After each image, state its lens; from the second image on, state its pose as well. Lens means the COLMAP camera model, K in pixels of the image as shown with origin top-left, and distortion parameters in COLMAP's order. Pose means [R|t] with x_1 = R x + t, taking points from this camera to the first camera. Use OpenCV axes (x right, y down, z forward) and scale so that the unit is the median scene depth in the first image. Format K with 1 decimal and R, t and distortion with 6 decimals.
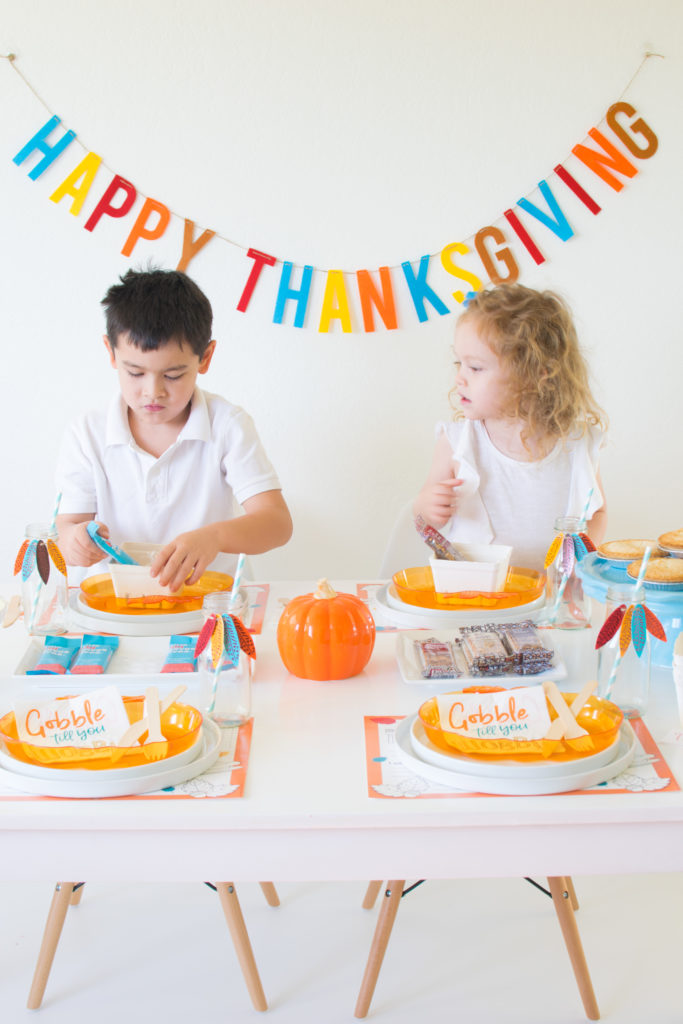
lens RADIAL K [[1545.6, 0, 341.5], [0, 1545.6, 512.0], [0, 0, 1]] dist [-0.166750, 0.050654]
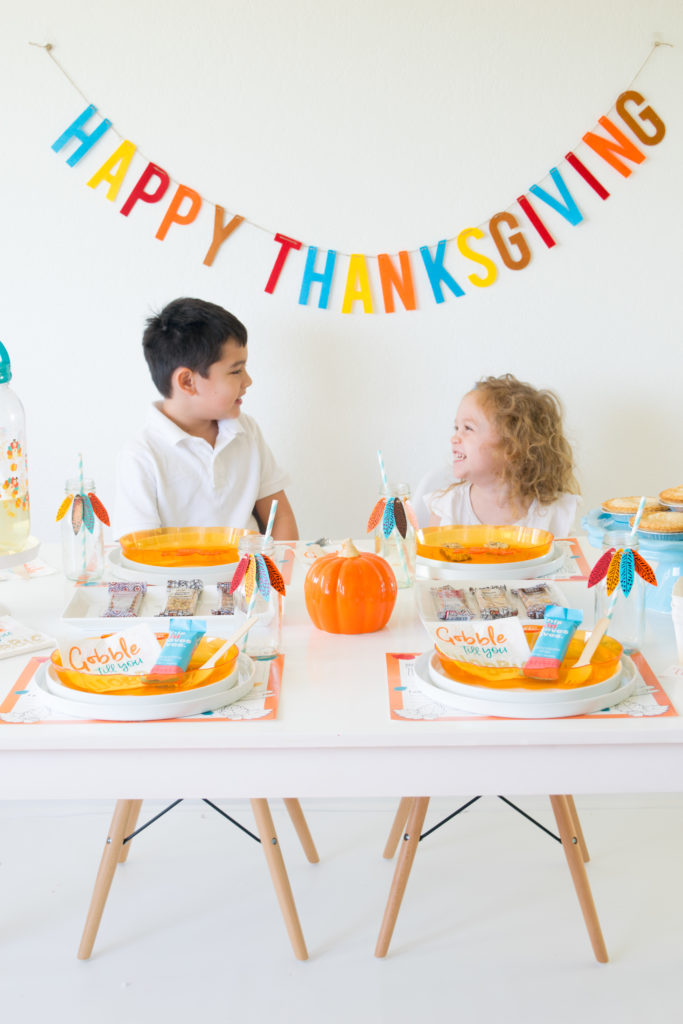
lens RADIAL K [[1511.8, 0, 341.5], [0, 1511.8, 512.0], [0, 0, 1]] dist [-0.012586, -0.054959]
pose [[0.999936, 0.001552, -0.011172, -0.003098], [-0.001546, 0.999999, 0.000504, 0.020447], [0.011173, -0.000487, 0.999937, -0.042962]]
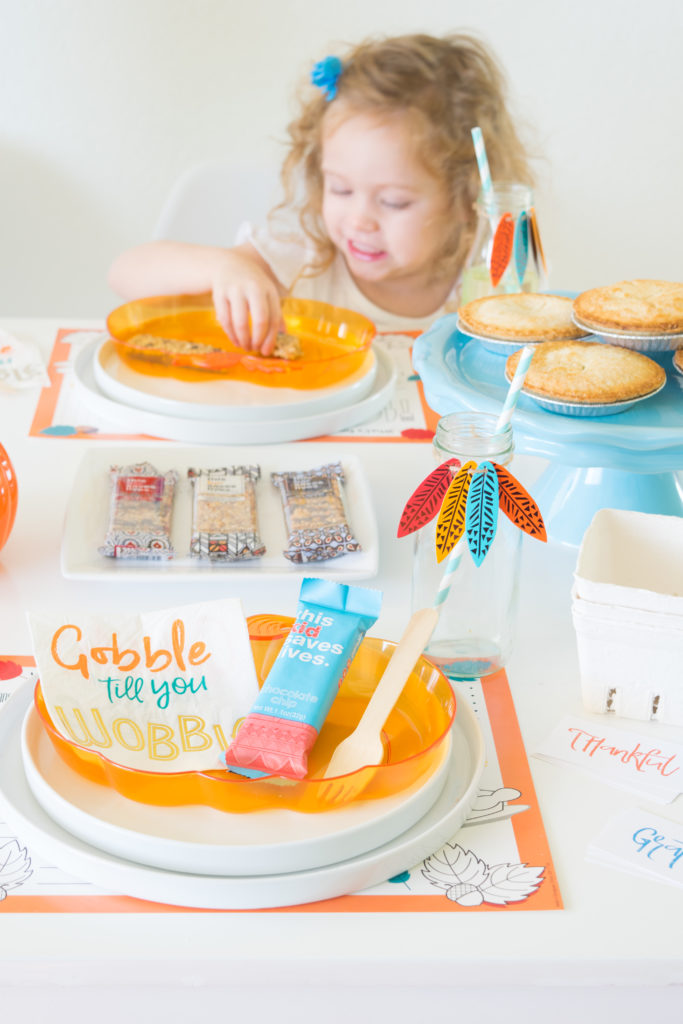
lens RADIAL K [[1902.2, 0, 341.5], [0, 1902.2, 512.0], [0, 0, 1]] dist [0.031904, 0.010383]
pose [[0.998075, 0.027177, 0.055748, 0.065160], [-0.038473, 0.976329, 0.212842, -0.032612], [-0.048644, -0.214577, 0.975495, 0.250298]]
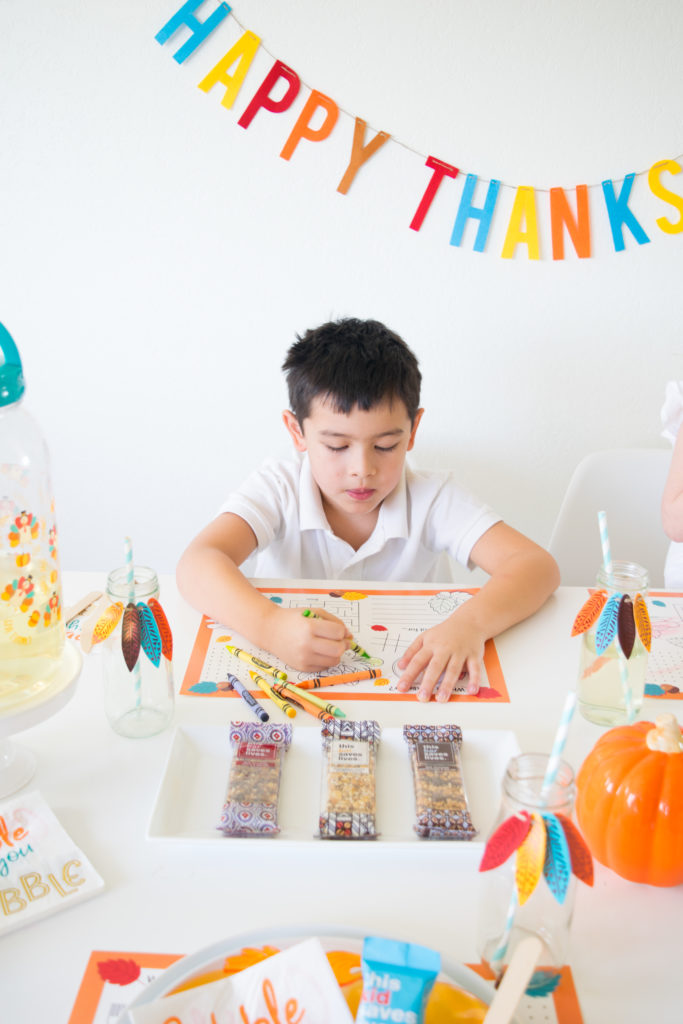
lens RADIAL K [[1010.0, 0, 341.5], [0, 1010.0, 512.0], [0, 0, 1]] dist [-0.077533, 0.001219]
pose [[0.998913, 0.041159, -0.021879, -0.089155], [-0.037604, 0.988931, 0.143531, -0.052886], [0.027545, -0.142552, 0.989404, 0.417679]]
